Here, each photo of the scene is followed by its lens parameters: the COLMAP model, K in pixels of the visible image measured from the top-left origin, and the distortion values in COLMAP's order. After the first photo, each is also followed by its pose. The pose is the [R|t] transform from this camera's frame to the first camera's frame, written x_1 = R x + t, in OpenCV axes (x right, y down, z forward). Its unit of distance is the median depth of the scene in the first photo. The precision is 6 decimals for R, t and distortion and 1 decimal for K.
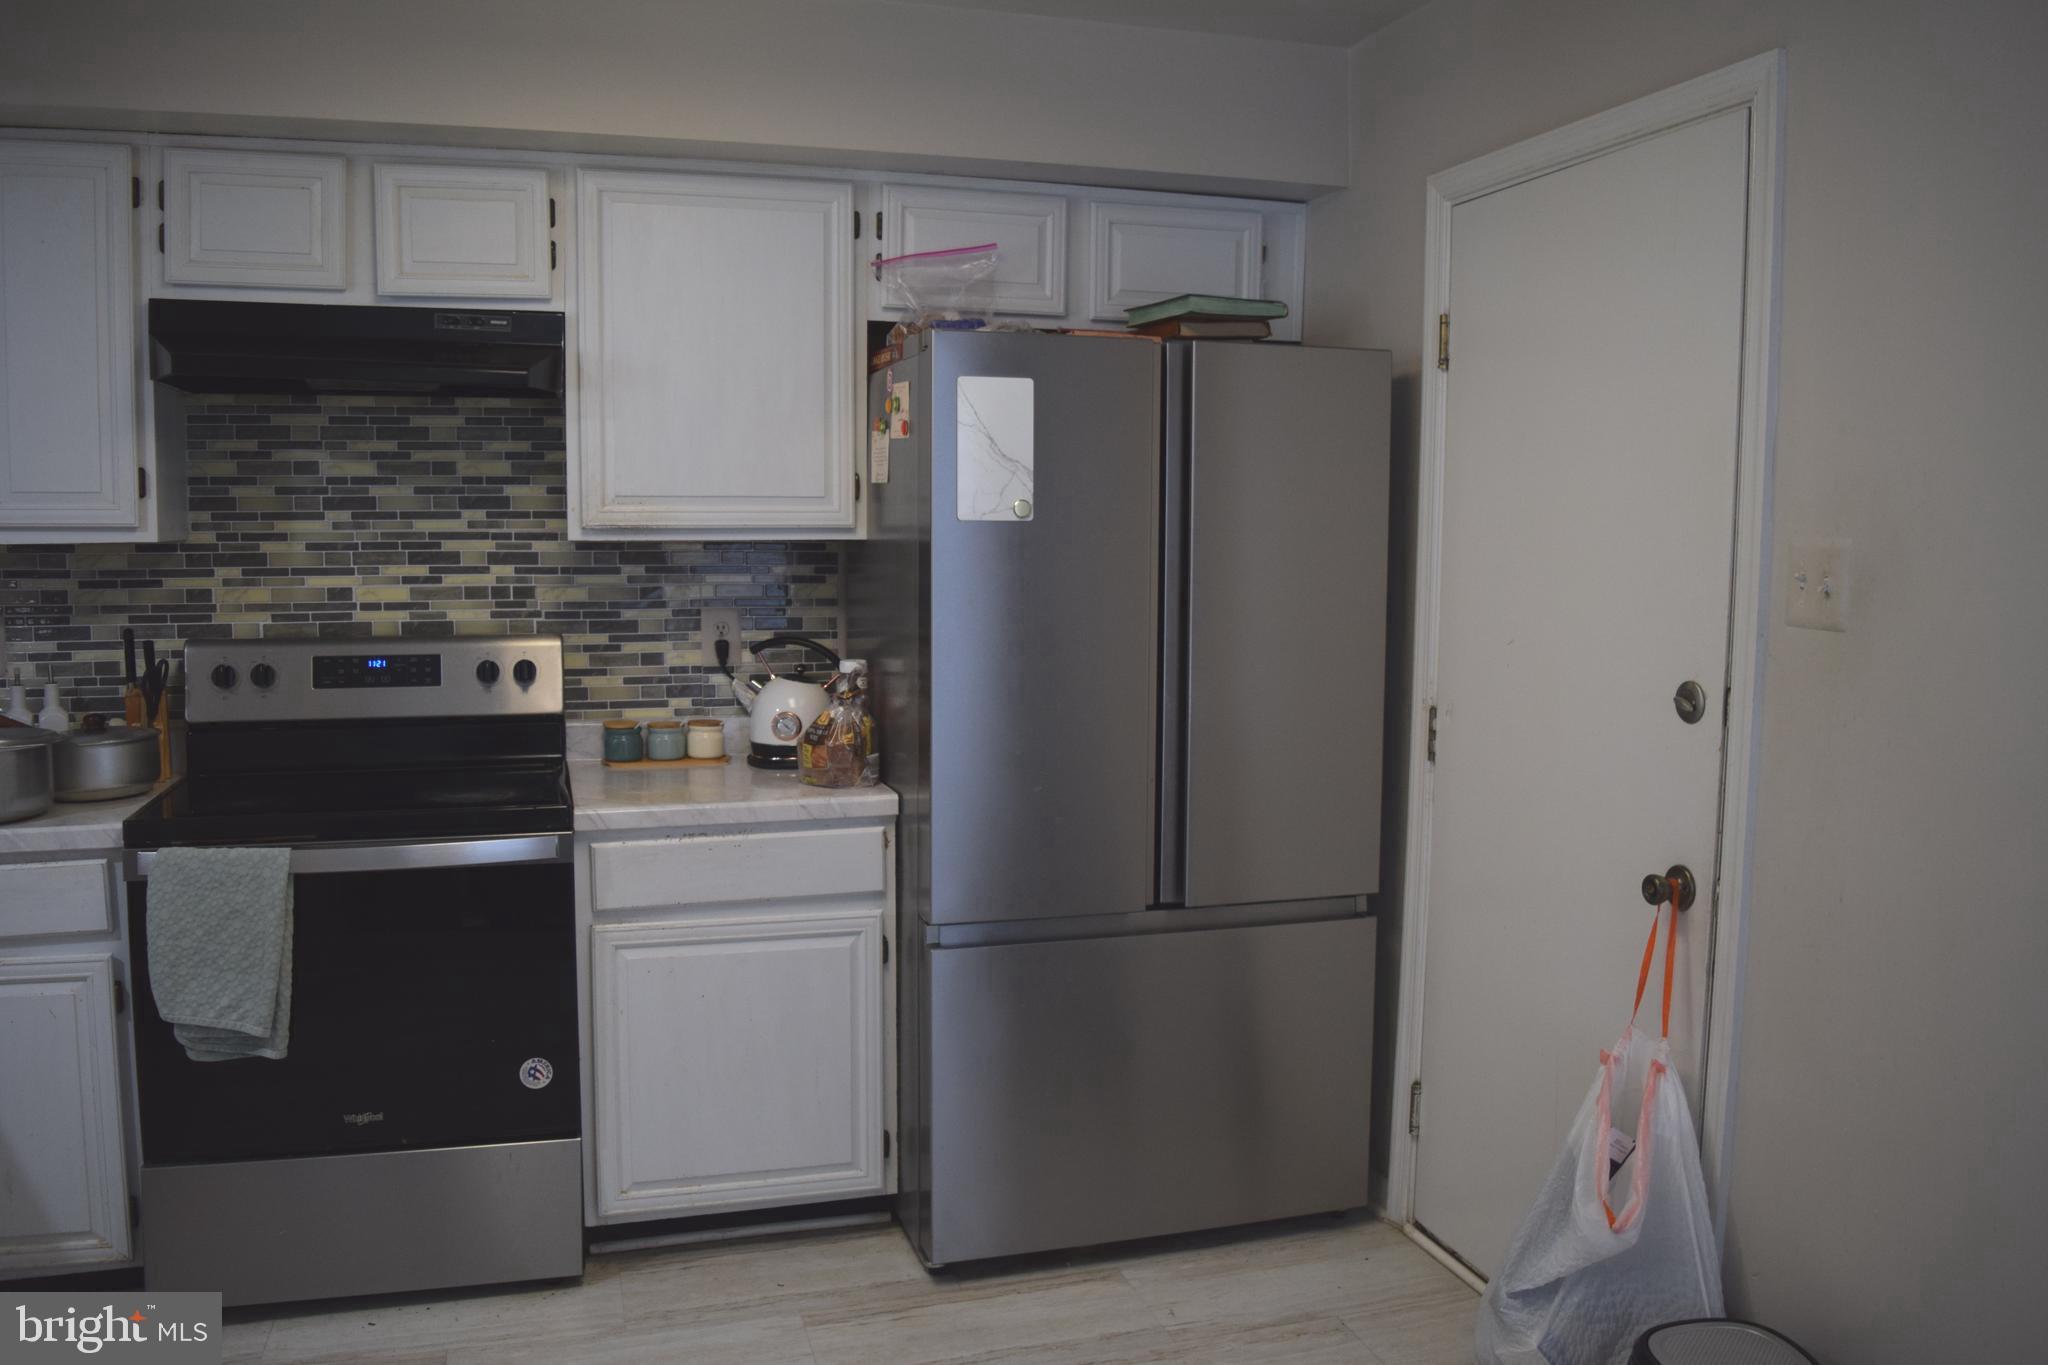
lens RADIAL K [[1618.8, 0, 1025.2], [0, 1618.8, 686.4], [0, 0, 1]] dist [-0.099804, 0.026693]
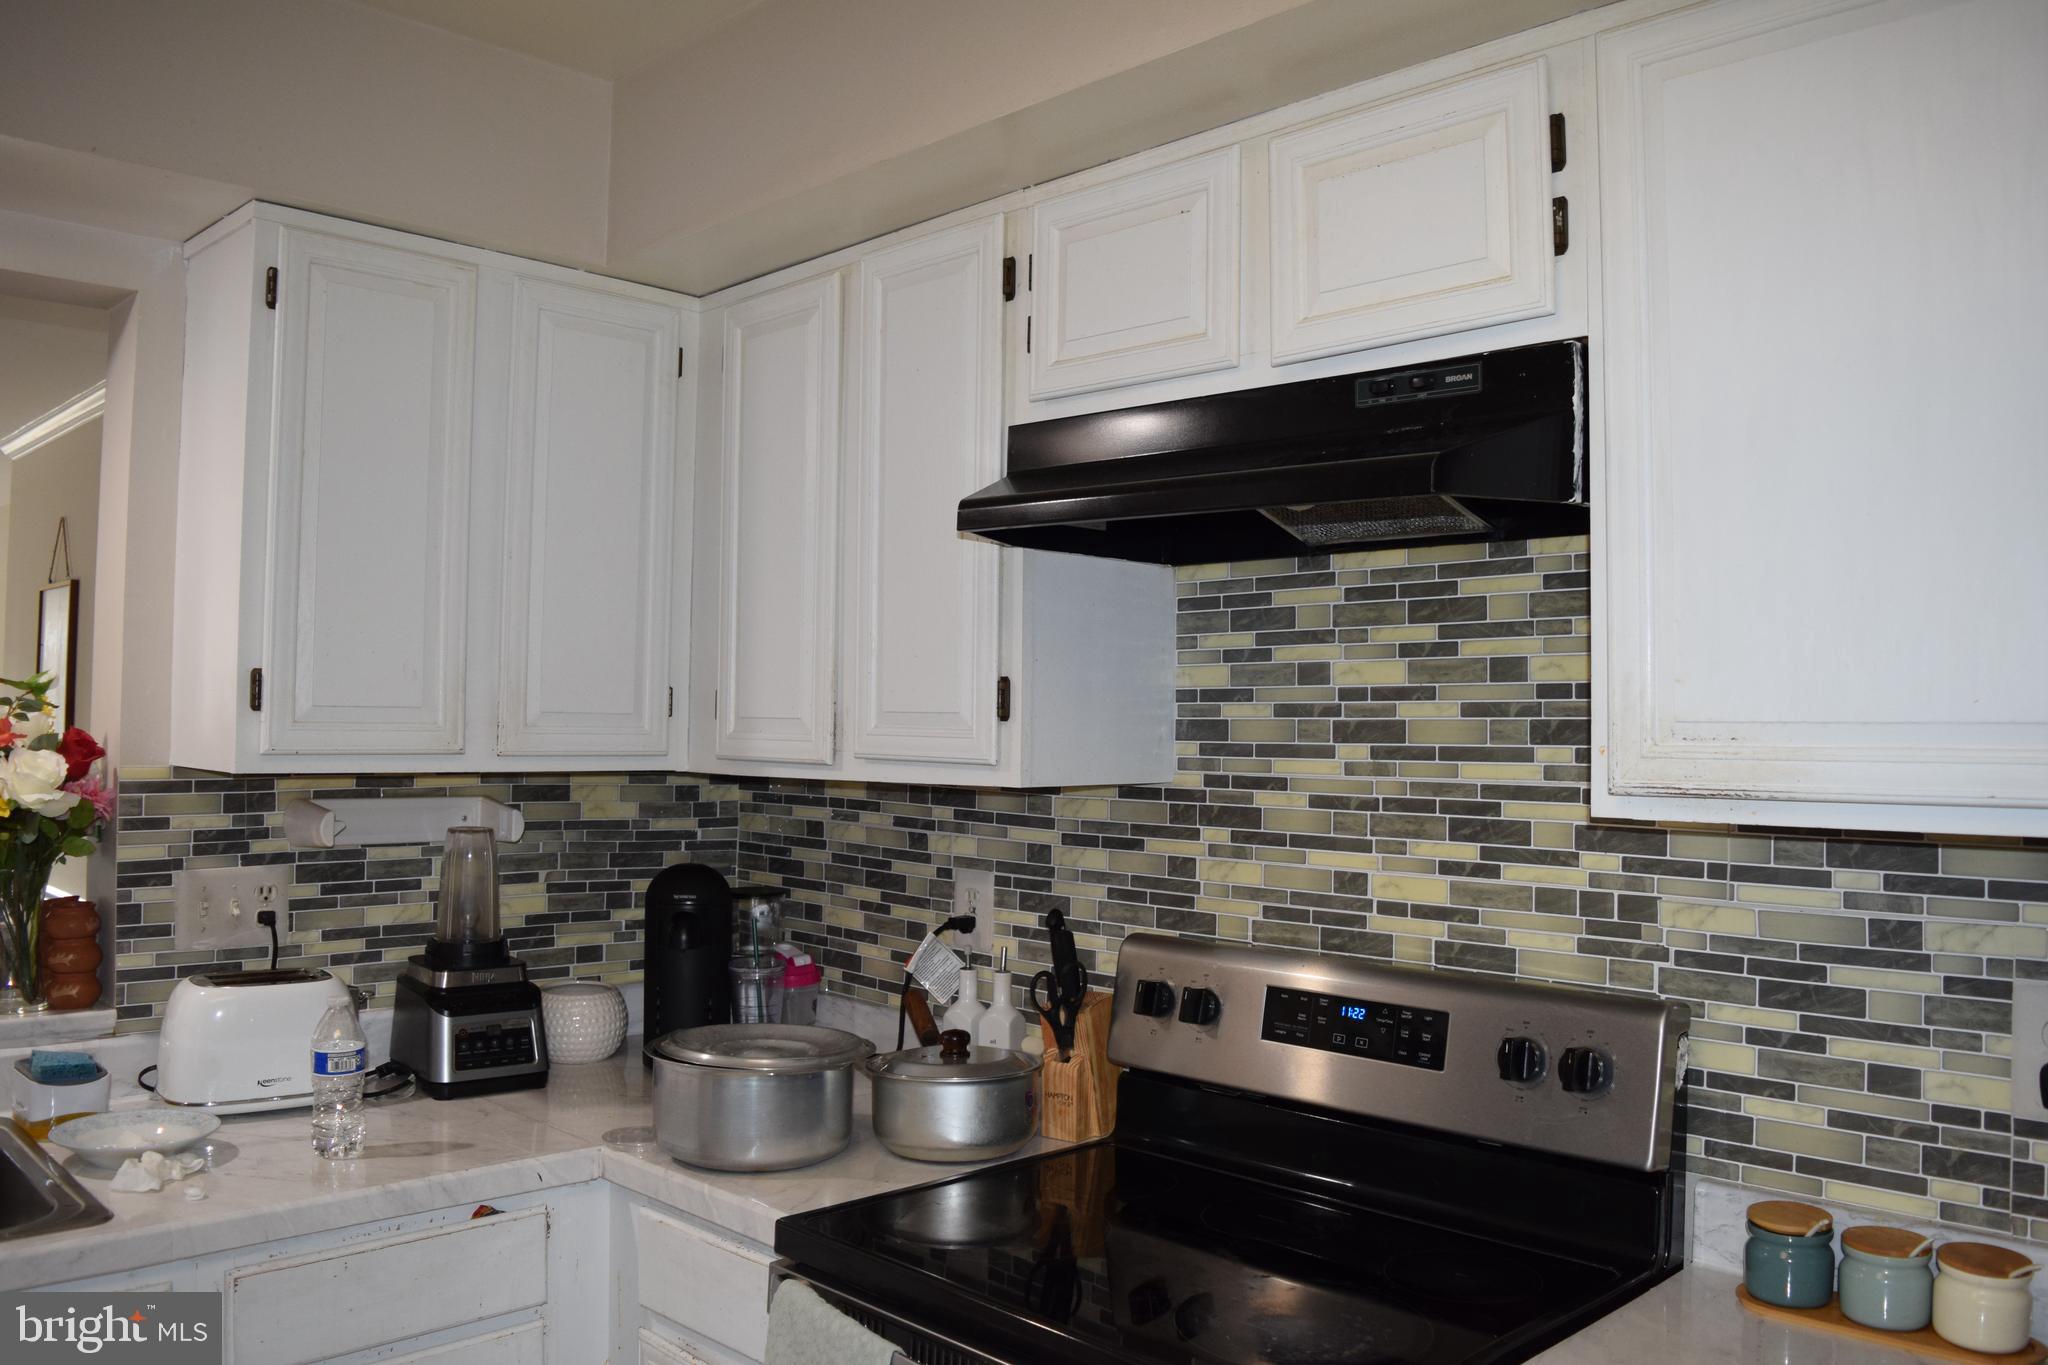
lens RADIAL K [[1618.8, 0, 1016.4], [0, 1618.8, 671.8], [0, 0, 1]] dist [-0.099804, 0.026693]
pose [[0.463845, -0.029159, -0.885436, 0.047349], [-0.100195, 0.991319, -0.085134, -0.072630], [0.880232, 0.128206, 0.456897, 0.604113]]
